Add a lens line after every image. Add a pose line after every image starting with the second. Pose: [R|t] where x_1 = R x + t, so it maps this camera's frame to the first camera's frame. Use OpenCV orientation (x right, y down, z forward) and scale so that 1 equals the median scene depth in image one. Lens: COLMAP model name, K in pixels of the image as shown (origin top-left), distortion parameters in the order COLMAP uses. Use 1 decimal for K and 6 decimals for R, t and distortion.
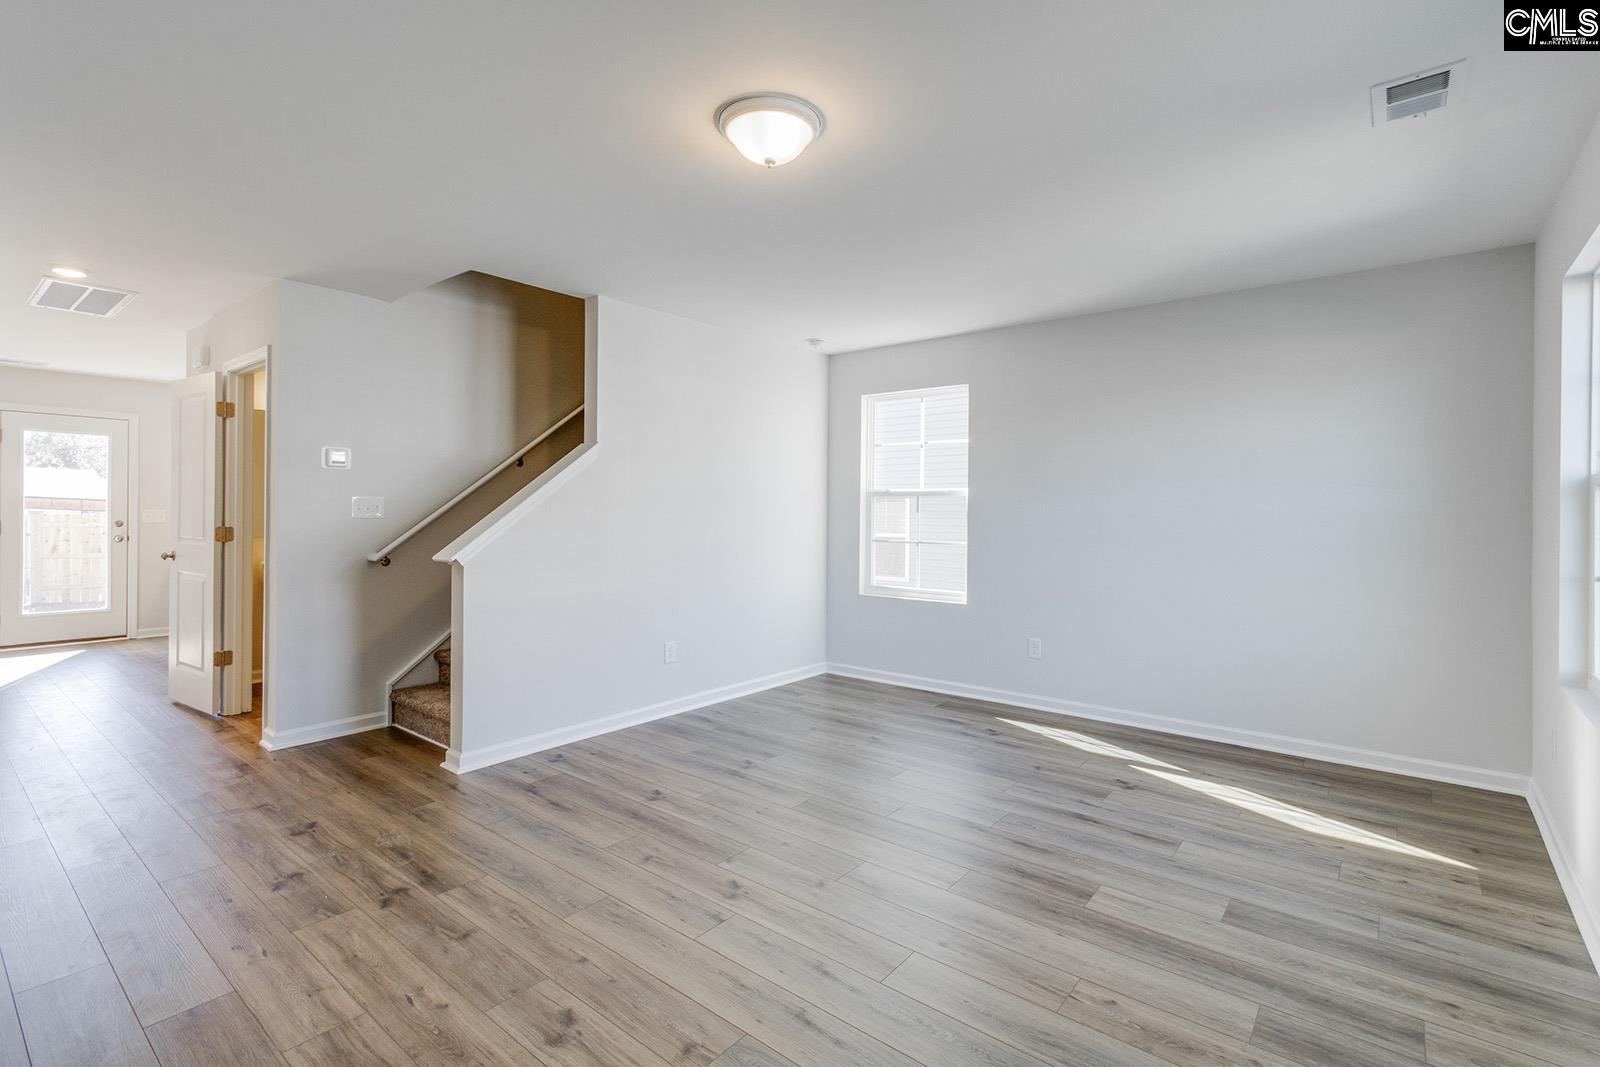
lens RADIAL K [[739.8, 0, 808.3], [0, 739.8, 516.9], [0, 0, 1]] dist [0.007845, -0.000861]
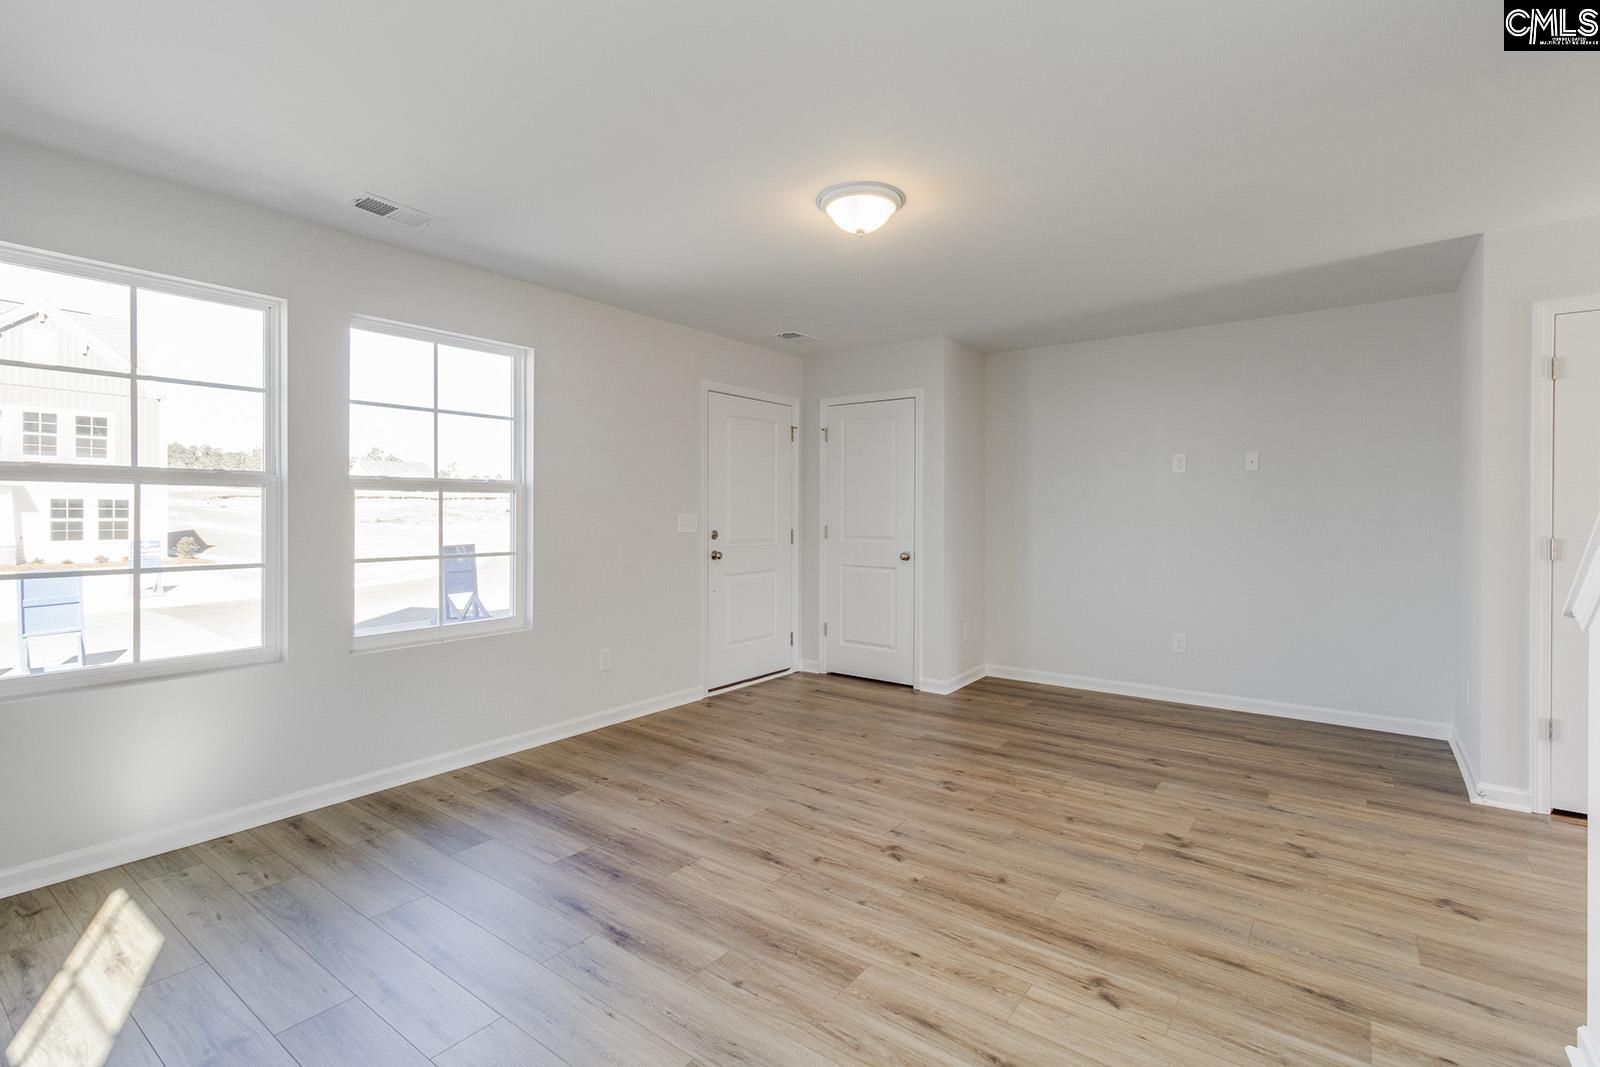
lens RADIAL K [[739.8, 0, 809.3], [0, 739.8, 515.6], [0, 0, 1]] dist [0.007845, -0.000861]
pose [[-0.999146, -0.008032, -0.040522, 0.061901], [-0.008528, 0.999891, 0.012059, -0.012065], [0.040421, 0.012395, -0.999106, 1.685930]]
